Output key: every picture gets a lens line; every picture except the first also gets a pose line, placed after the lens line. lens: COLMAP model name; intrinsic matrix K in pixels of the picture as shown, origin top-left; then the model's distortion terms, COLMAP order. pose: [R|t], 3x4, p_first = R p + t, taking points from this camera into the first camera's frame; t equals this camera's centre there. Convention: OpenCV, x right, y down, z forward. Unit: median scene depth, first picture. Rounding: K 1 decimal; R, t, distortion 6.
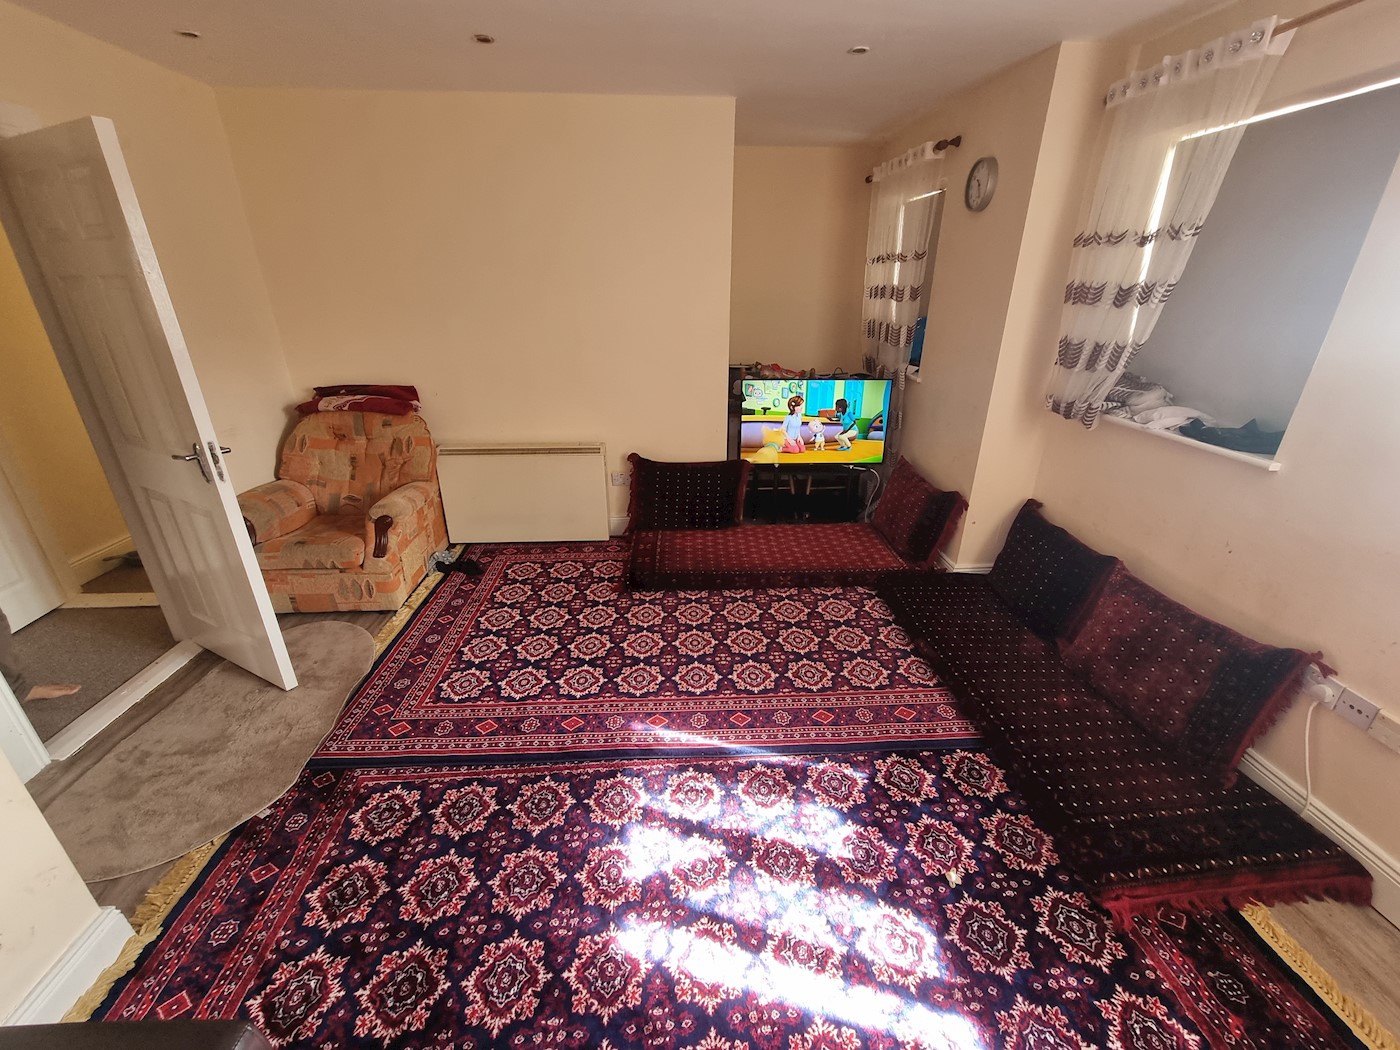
lens RADIAL K [[580.3, 0, 698.9], [0, 580.3, 532.5], [0, 0, 1]] dist [-0.001560, 0.002033]
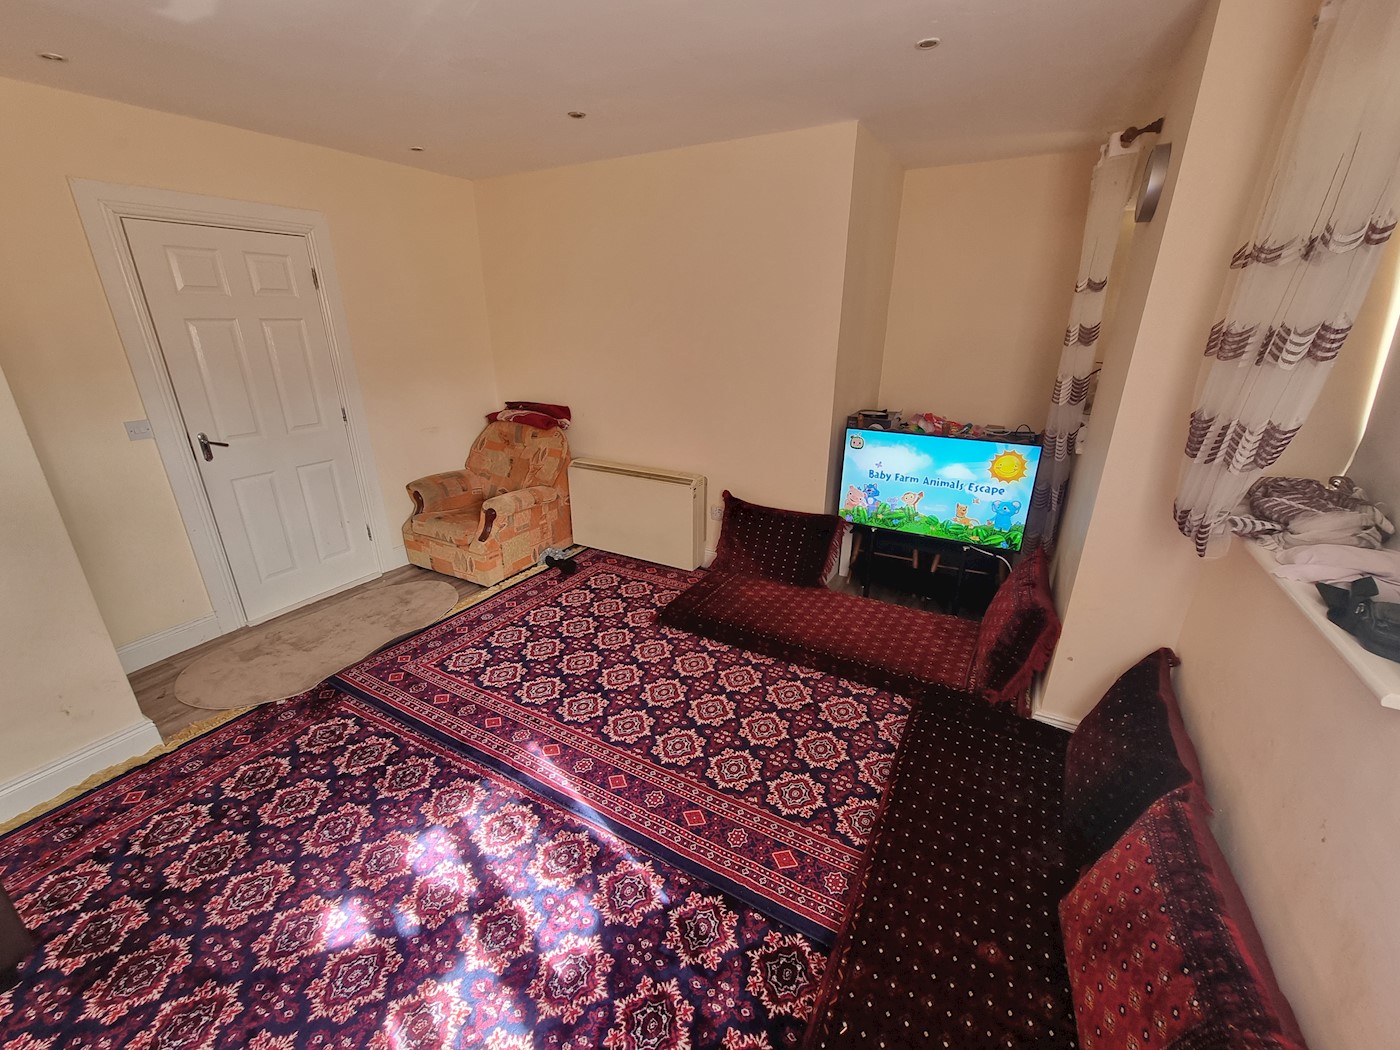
lens RADIAL K [[580.3, 0, 699.6], [0, 580.3, 531.9], [0, 0, 1]] dist [-0.001560, 0.002033]
pose [[0.840645, 0.185767, -0.508730, 0.541181], [-0.210623, 0.977527, 0.008910, -0.100041], [0.498953, 0.099660, 0.860880, 0.204104]]
